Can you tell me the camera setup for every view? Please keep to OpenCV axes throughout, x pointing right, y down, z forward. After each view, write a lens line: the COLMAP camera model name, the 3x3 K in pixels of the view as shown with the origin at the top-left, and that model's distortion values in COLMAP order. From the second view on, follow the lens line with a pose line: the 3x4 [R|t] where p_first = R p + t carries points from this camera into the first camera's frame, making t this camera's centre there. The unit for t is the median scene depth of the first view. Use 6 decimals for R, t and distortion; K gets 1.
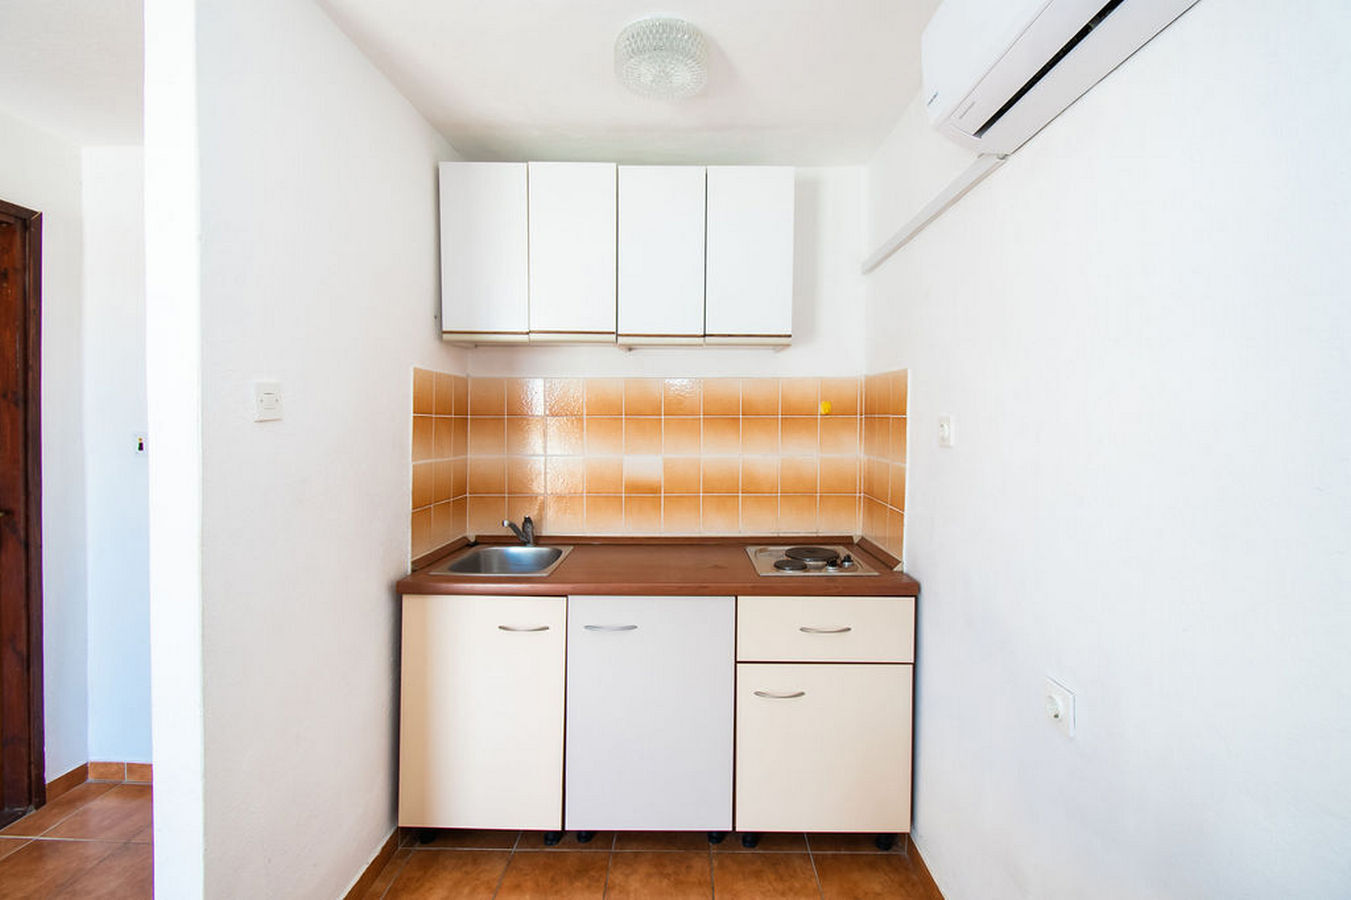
lens RADIAL K [[636.5, 0, 672.4], [0, 636.5, 438.2], [0, 0, 1]] dist [-0.015992, 0.001891]
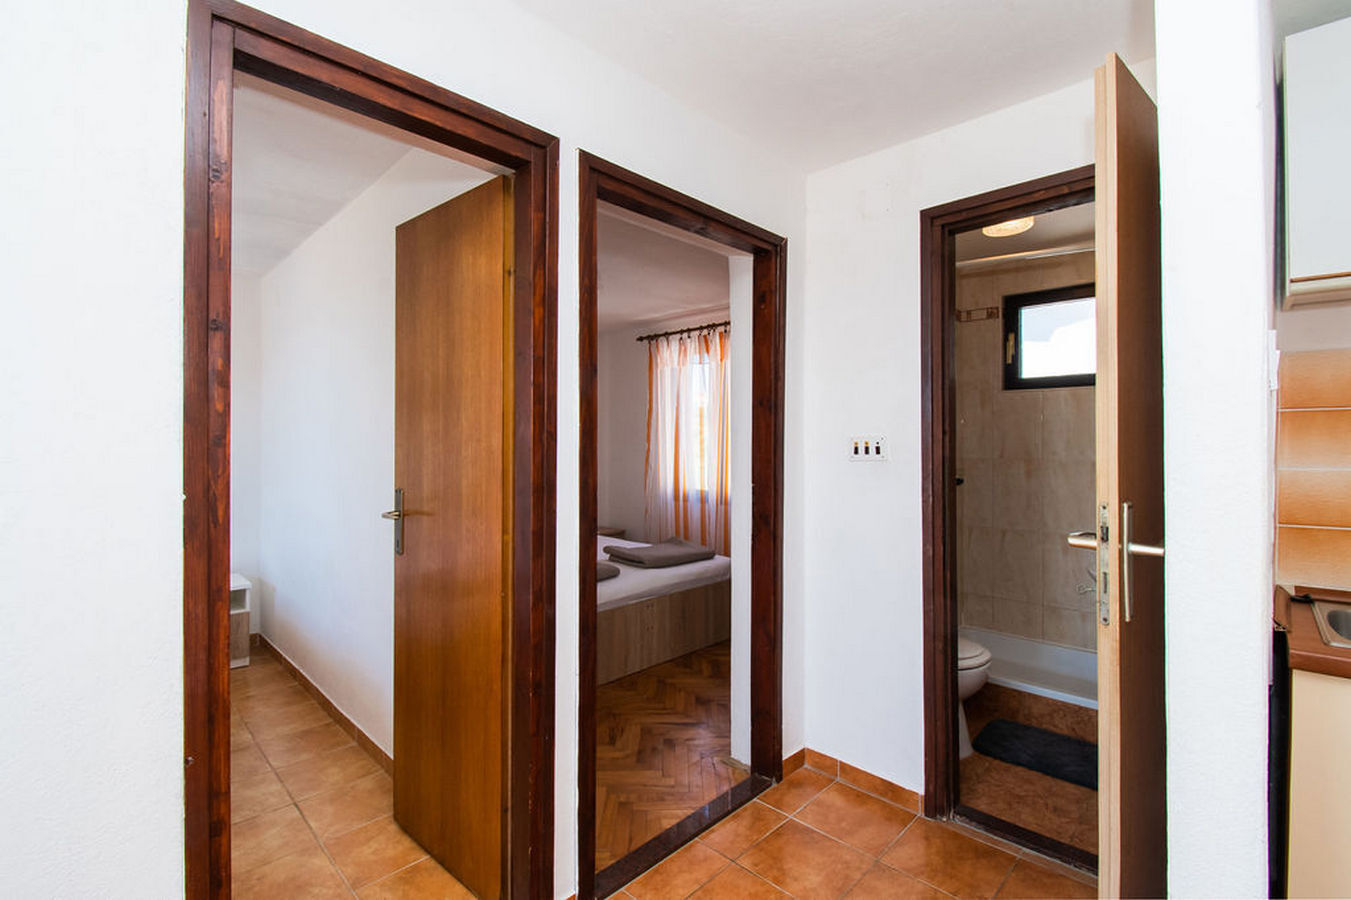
lens RADIAL K [[619.0, 0, 671.3], [0, 619.0, 440.0], [0, 0, 1]] dist [0.002921, -0.011607]
pose [[0.726900, -0.010414, -0.686664, -0.395851], [-0.013510, 0.999475, -0.029459, 0.031531], [0.686610, 0.030690, 0.726378, 0.071989]]
